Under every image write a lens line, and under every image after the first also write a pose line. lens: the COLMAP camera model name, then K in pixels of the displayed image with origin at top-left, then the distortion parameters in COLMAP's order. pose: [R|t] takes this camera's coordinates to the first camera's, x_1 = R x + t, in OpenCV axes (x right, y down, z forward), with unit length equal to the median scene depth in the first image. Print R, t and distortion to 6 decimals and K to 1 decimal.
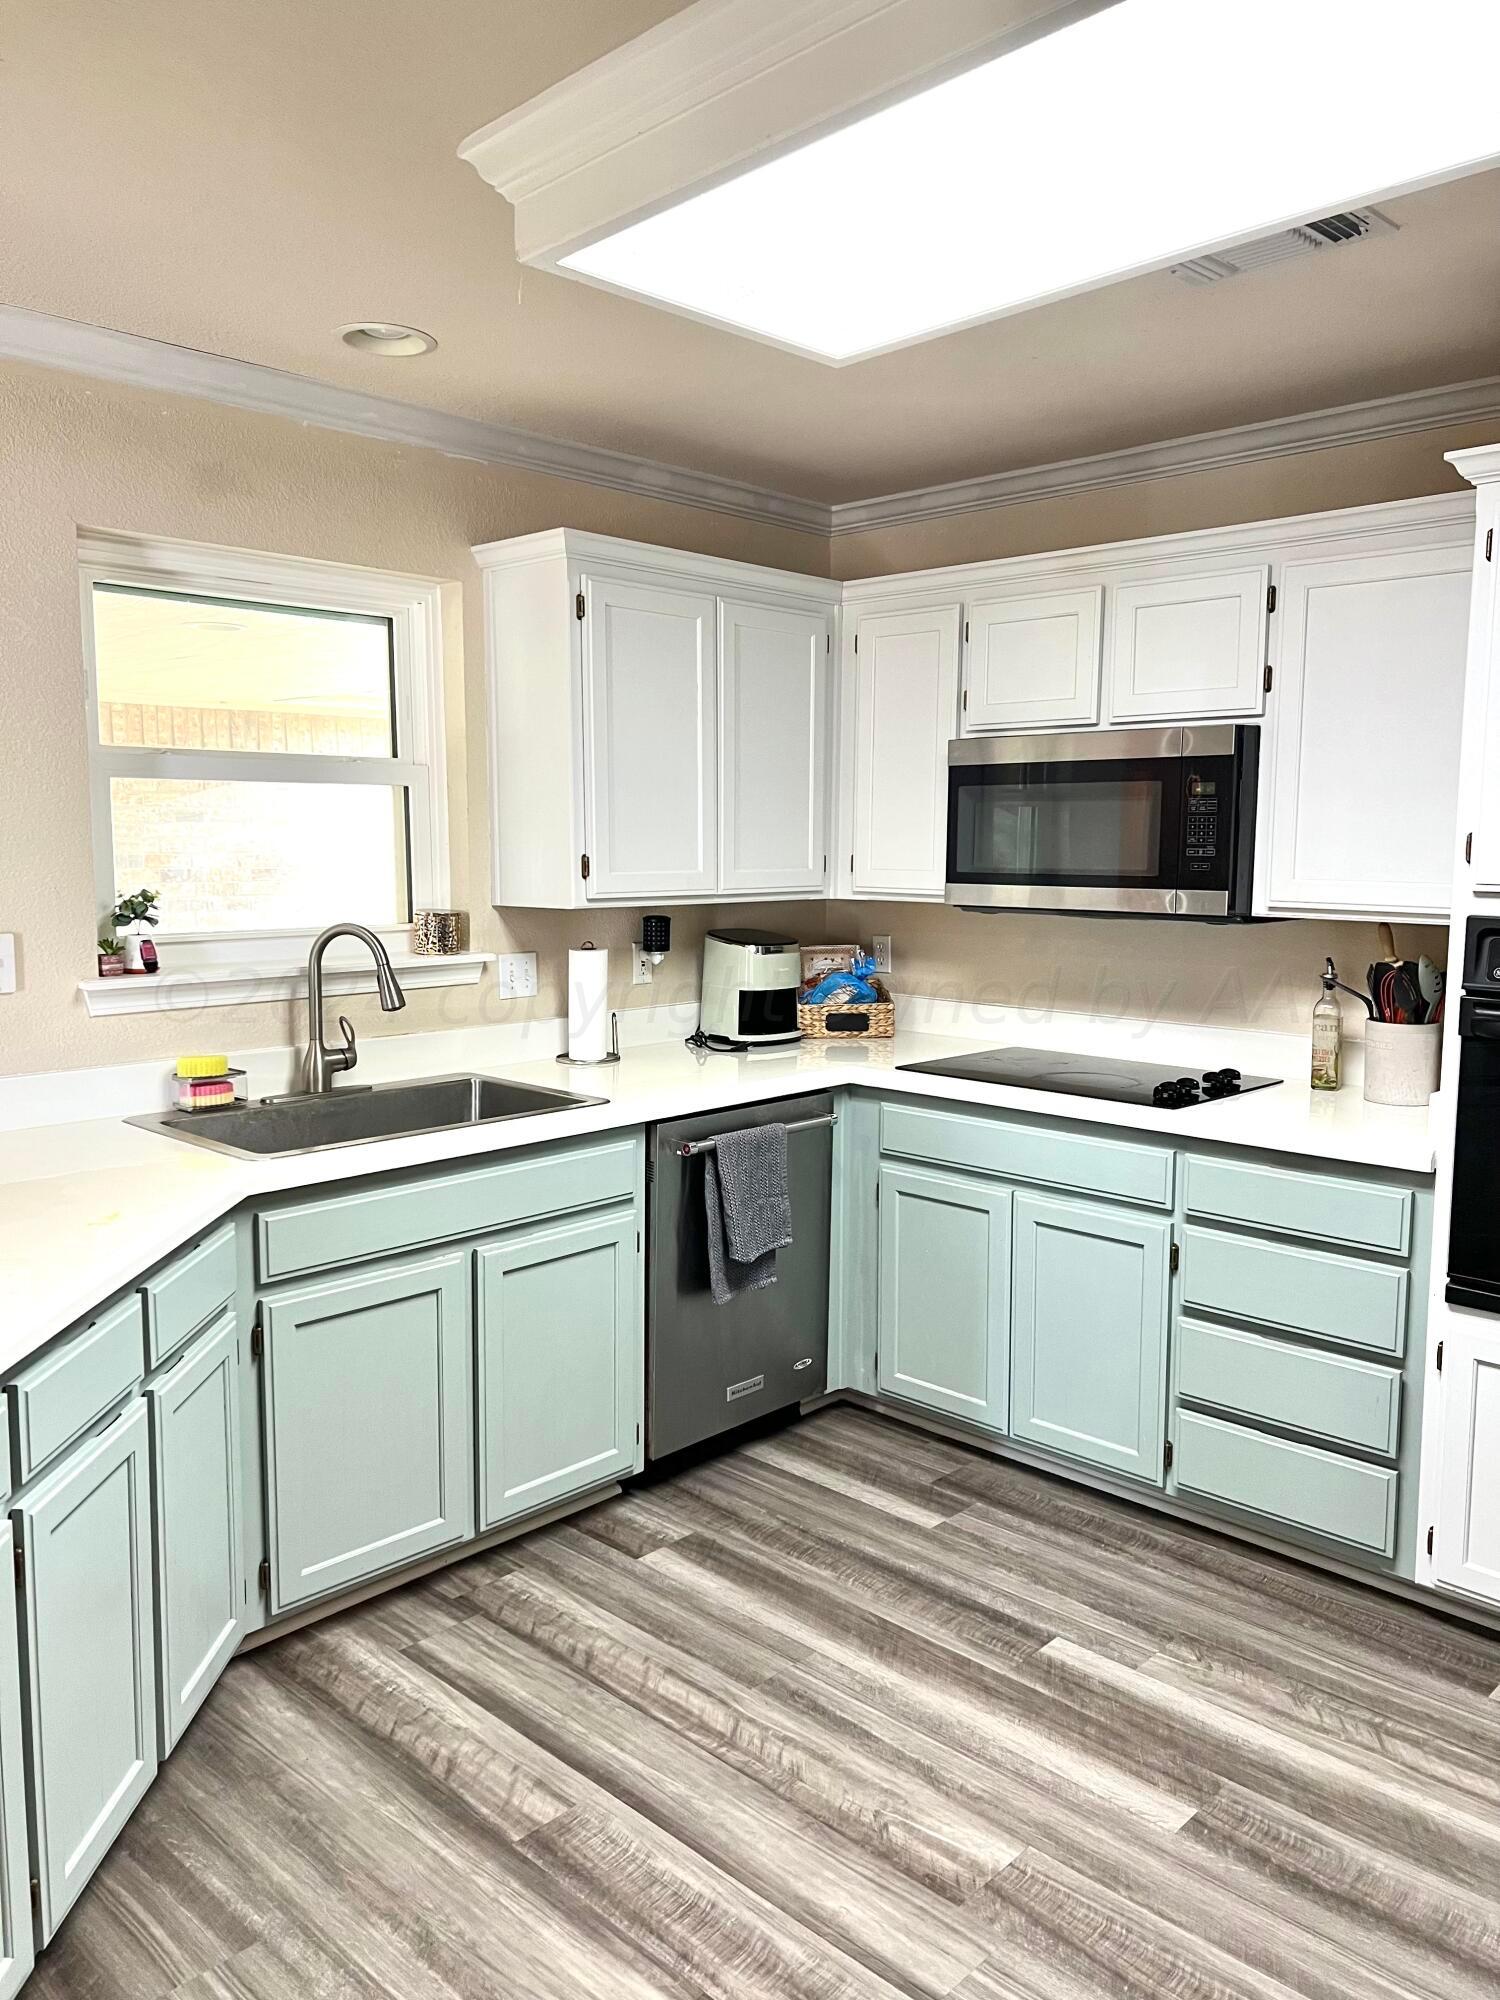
lens RADIAL K [[1504.4, 0, 750.0], [0, 1504.4, 1000.0], [0, 0, 1]] dist [0.015716, -0.002558]
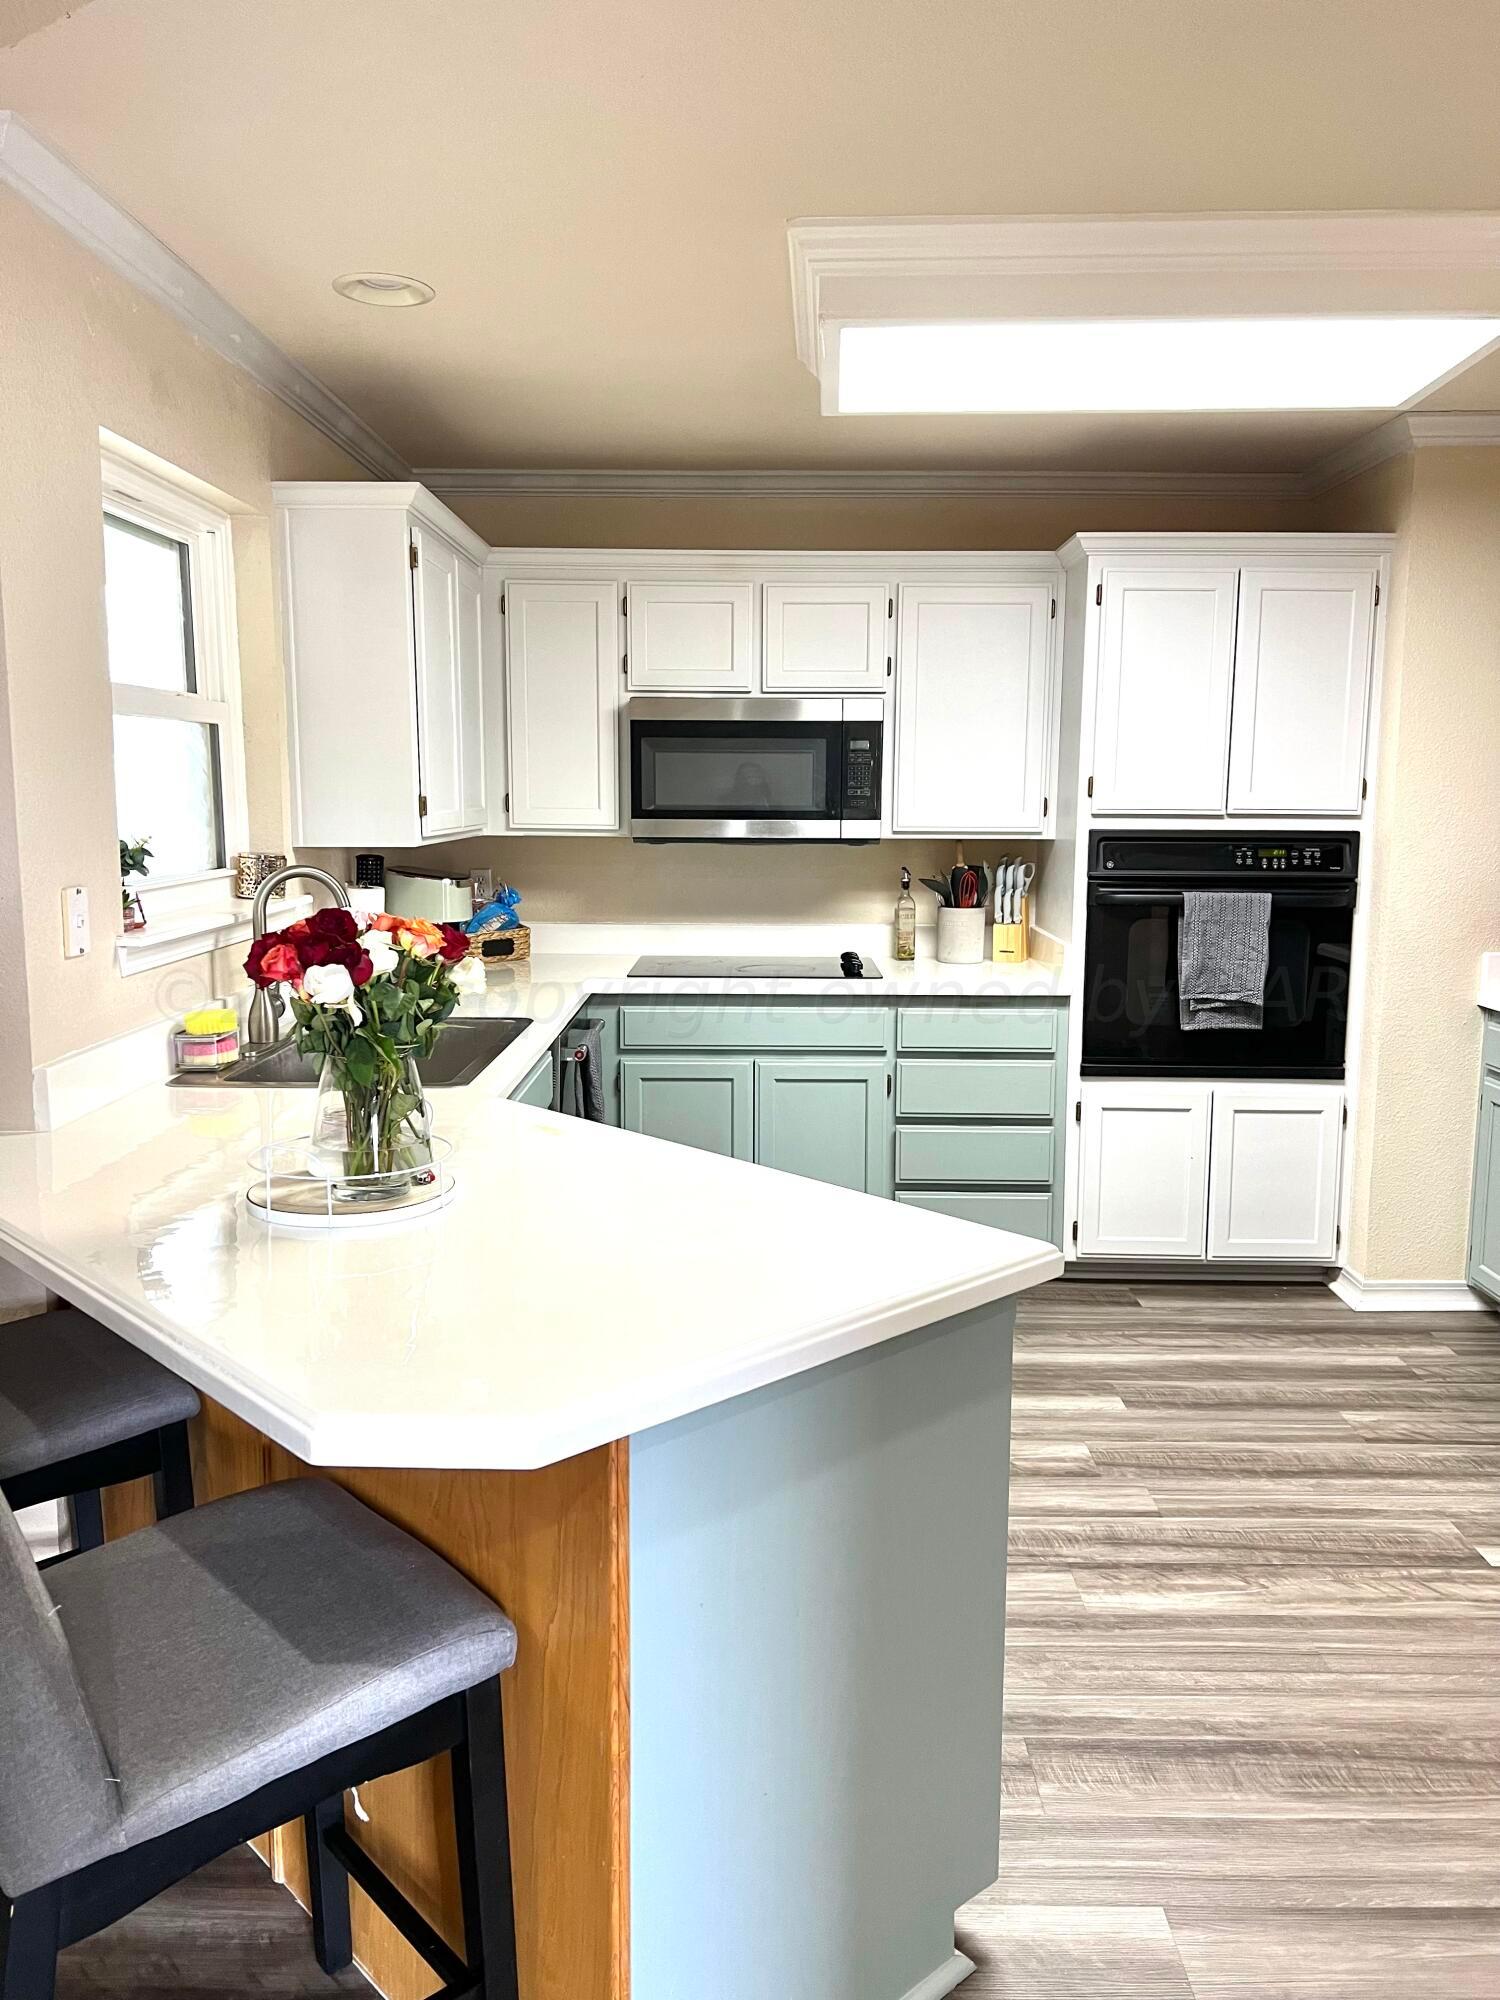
lens RADIAL K [[1499.9, 0, 757.2], [0, 1499.9, 991.4], [0, 0, 1]] dist [0.070936, -0.100198]
pose [[0.722182, -0.093214, 0.685394, -0.696630], [0.074501, 0.995596, 0.056903, -0.002302], [-0.687680, 0.009968, 0.725946, 0.076438]]
